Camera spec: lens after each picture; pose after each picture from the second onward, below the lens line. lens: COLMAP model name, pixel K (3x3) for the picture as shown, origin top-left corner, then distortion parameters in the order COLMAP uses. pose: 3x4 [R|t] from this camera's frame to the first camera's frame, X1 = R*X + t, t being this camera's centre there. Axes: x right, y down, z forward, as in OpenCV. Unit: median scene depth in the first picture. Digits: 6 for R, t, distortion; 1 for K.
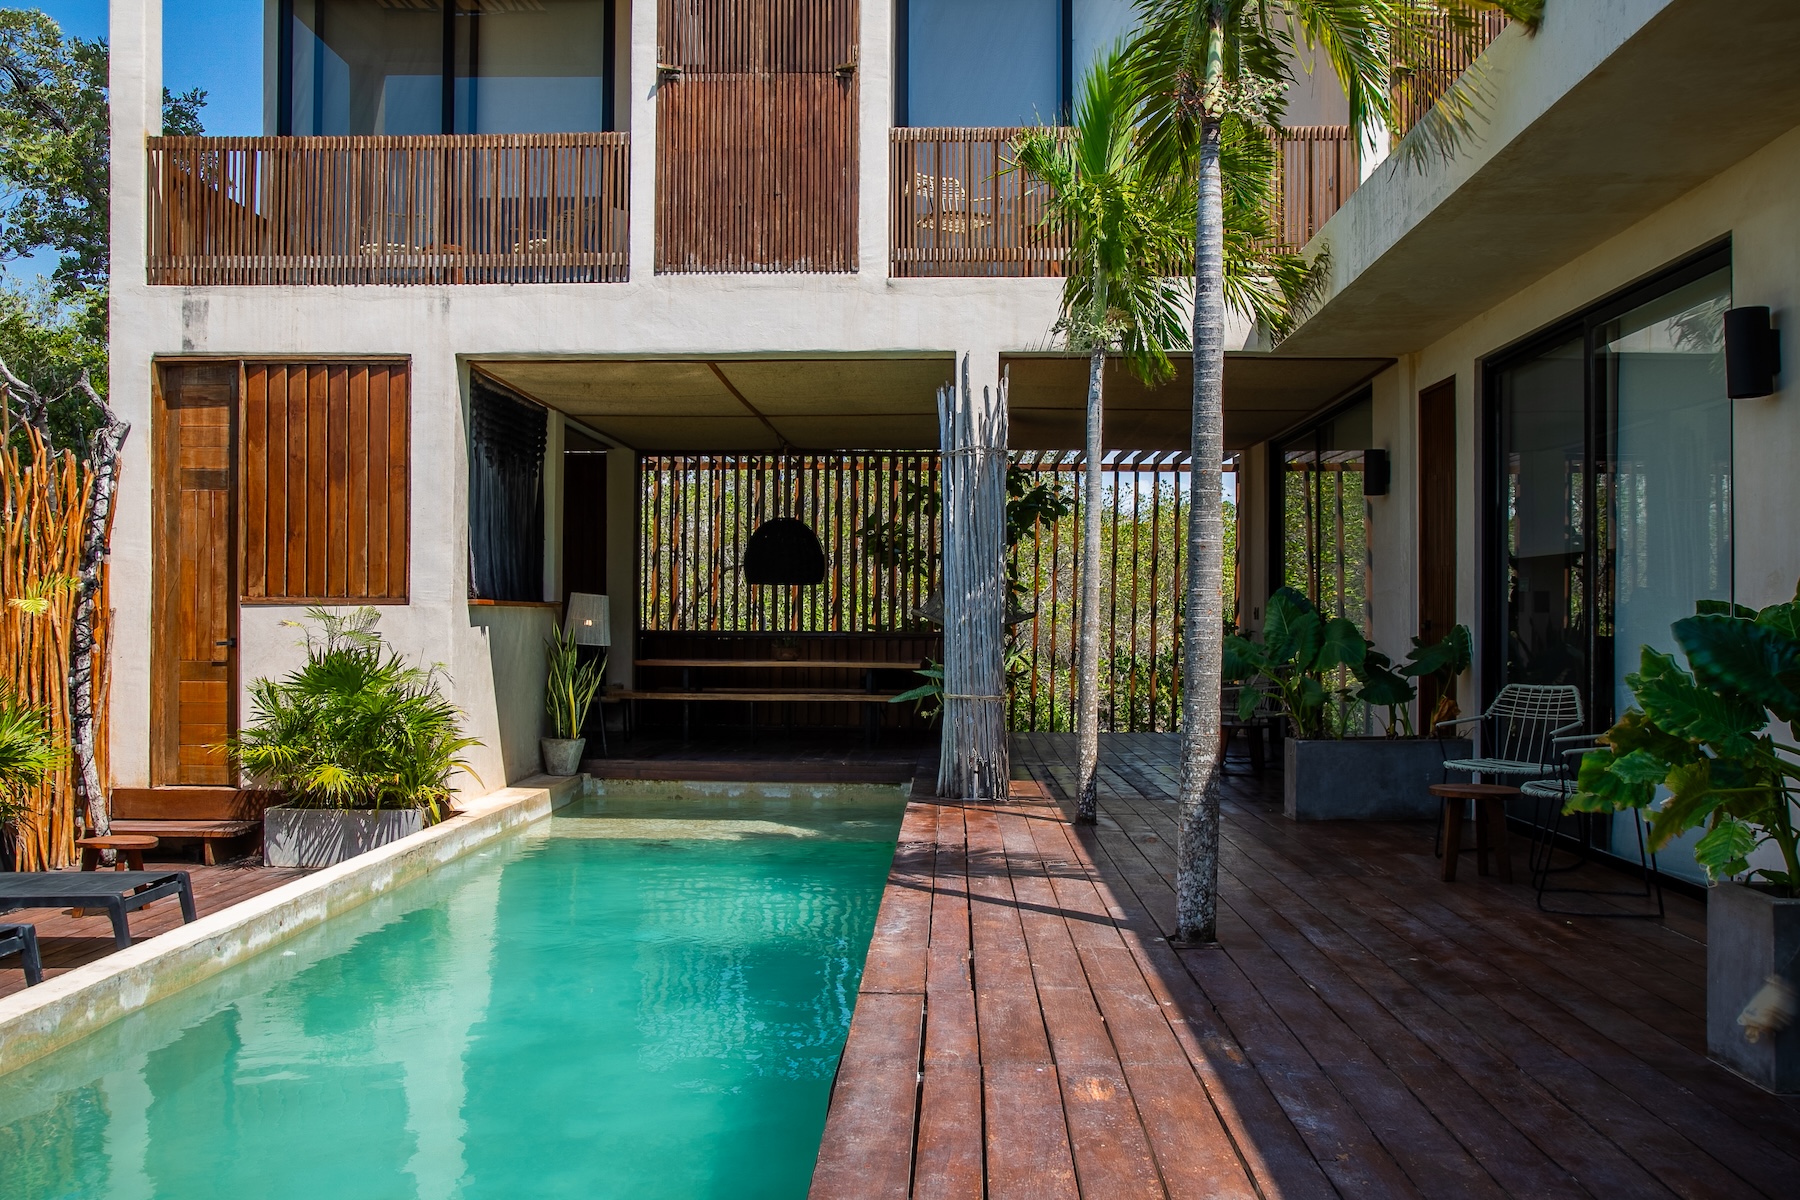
lens RADIAL K [[1459.3, 0, 903.2], [0, 1459.3, 626.4], [0, 0, 1]] dist [-0.070285, 0.005185]
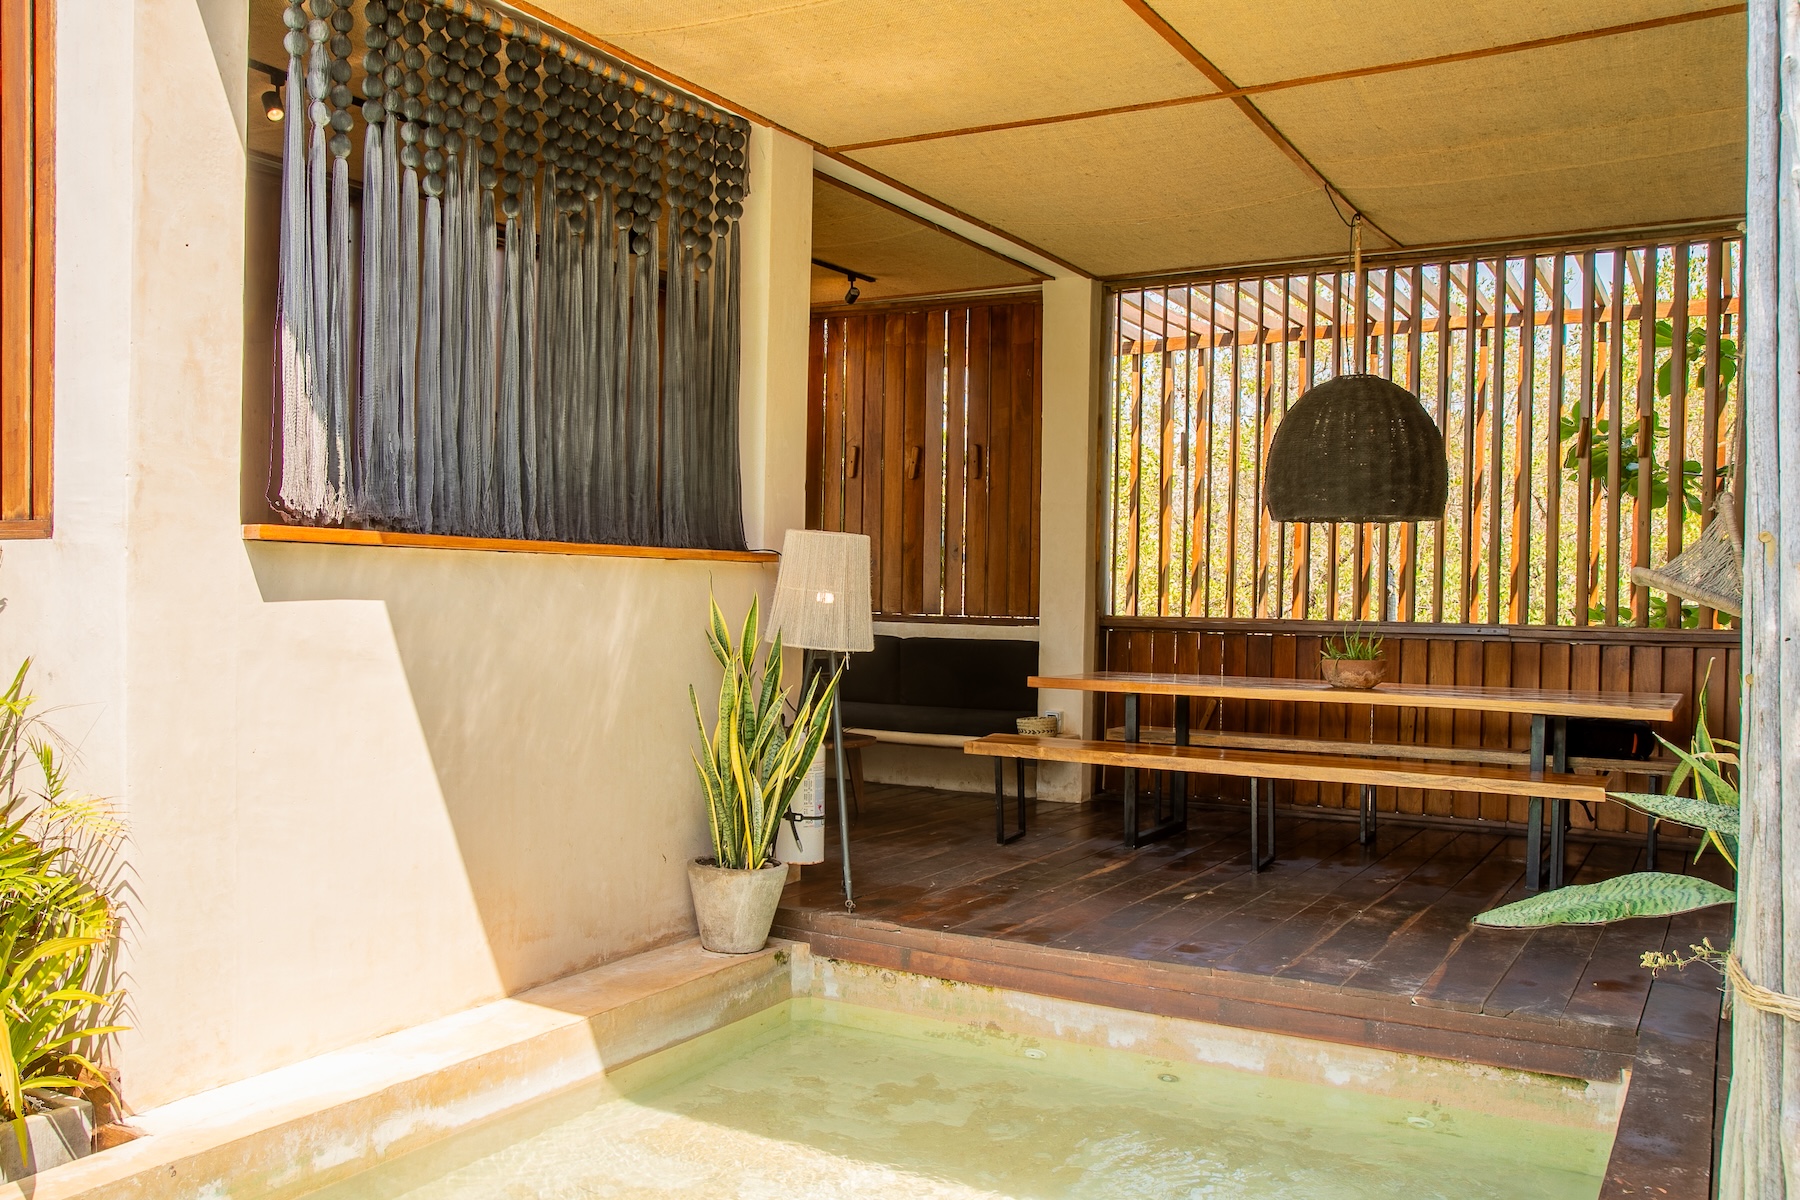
lens RADIAL K [[1459.3, 0, 903.2], [0, 1459.3, 626.4], [0, 0, 1]] dist [-0.070285, 0.005185]
pose [[0.877167, 0.014707, -0.479960, 0.015806], [-0.010977, 0.999884, 0.010577, 0.001182], [0.480060, -0.004009, 0.877227, 0.607267]]
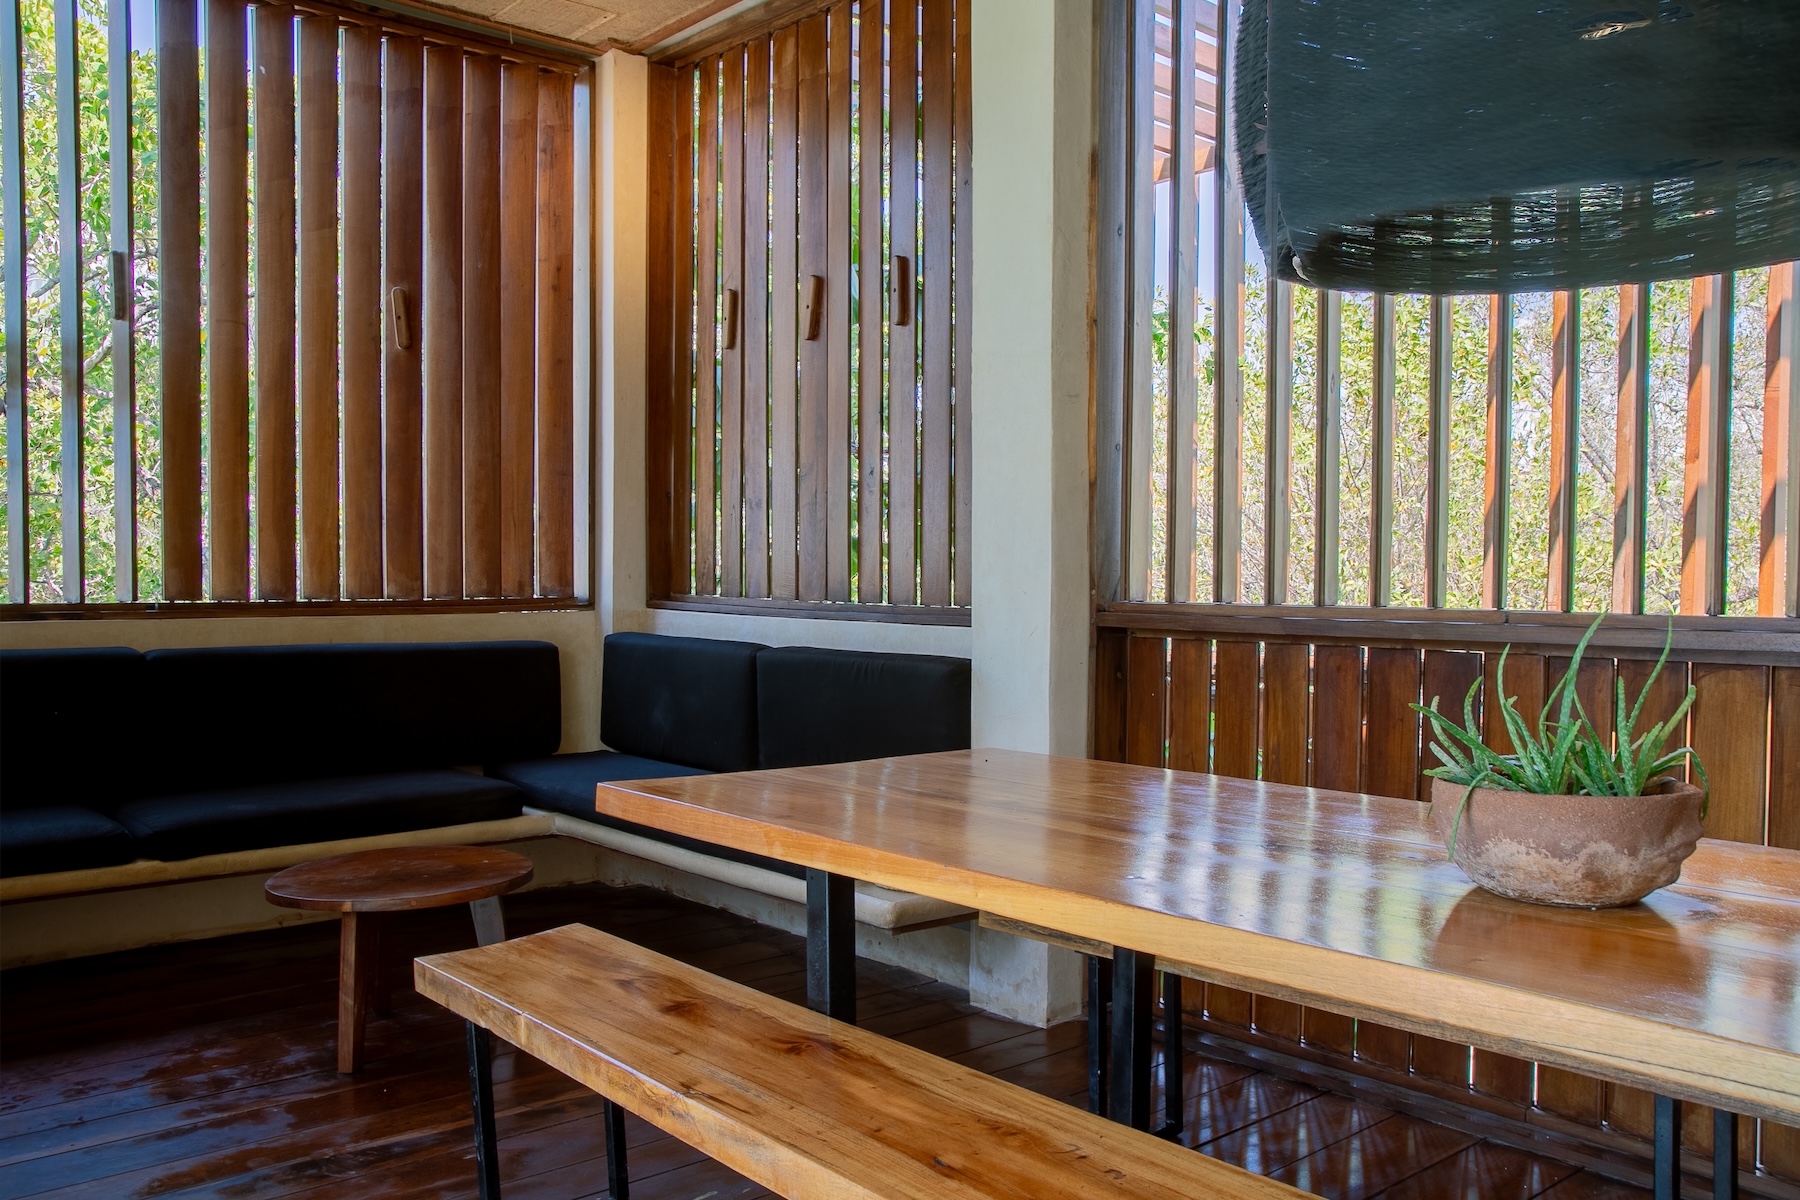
lens RADIAL K [[1459.3, 0, 903.2], [0, 1459.3, 626.4], [0, 0, 1]] dist [-0.070285, 0.005185]
pose [[0.684093, 0.020394, -0.729110, -0.030029], [-0.008303, 0.999762, 0.020174, 0.001335], [0.729348, -0.007747, 0.684099, 0.941728]]
